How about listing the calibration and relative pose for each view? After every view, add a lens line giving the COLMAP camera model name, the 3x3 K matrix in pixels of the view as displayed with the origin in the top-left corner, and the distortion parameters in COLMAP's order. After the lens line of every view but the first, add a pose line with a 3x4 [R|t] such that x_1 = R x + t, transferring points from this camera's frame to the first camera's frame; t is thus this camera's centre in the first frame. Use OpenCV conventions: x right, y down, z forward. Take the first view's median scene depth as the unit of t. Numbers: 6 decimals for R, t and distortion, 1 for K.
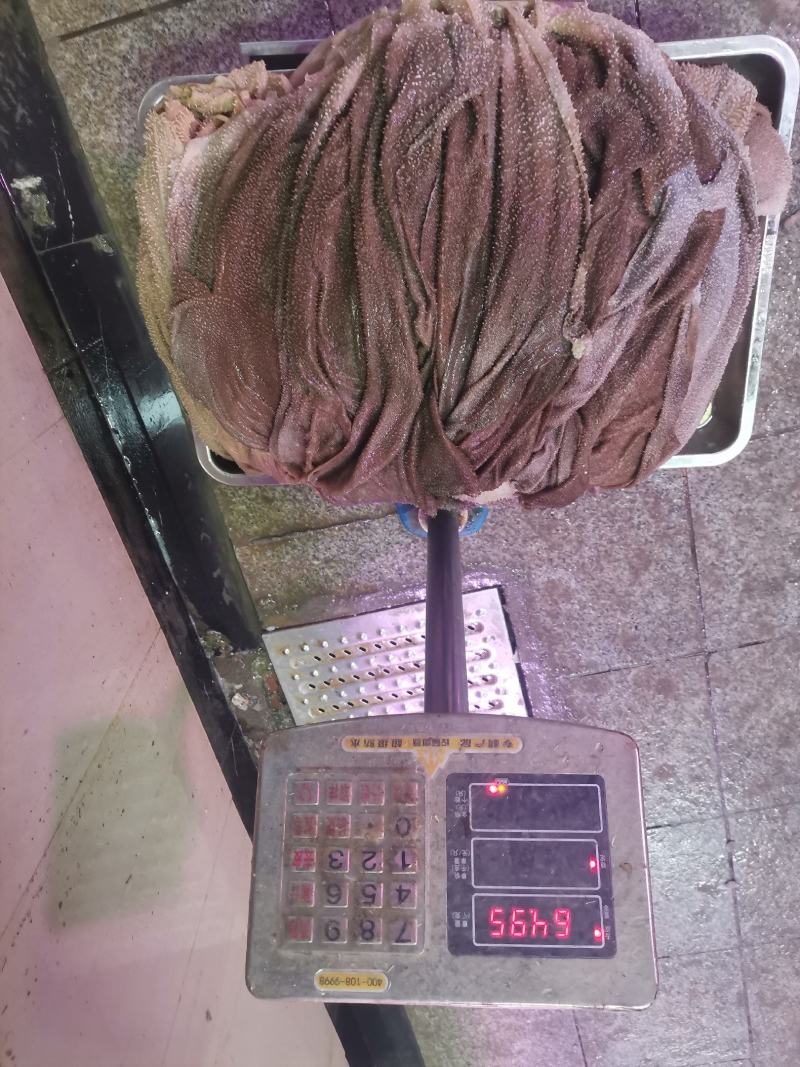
lens RADIAL K [[783.1, 0, 400.0], [0, 783.1, 533.5], [0, 0, 1]] dist [0.014767, -0.003734]
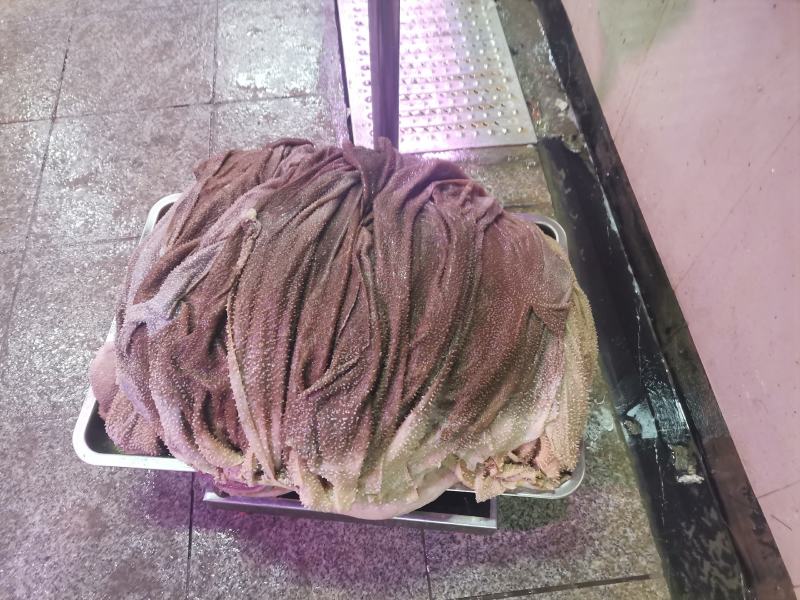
lens RADIAL K [[587.1, 0, 404.1], [0, 587.1, 296.8], [0, 0, 1]] dist [0.014767, -0.003734]
pose [[-0.991377, -0.097473, 0.087584, -0.123259], [0.103005, -0.992807, 0.061028, -0.390326], [0.081005, 0.069523, 0.994286, 0.040367]]
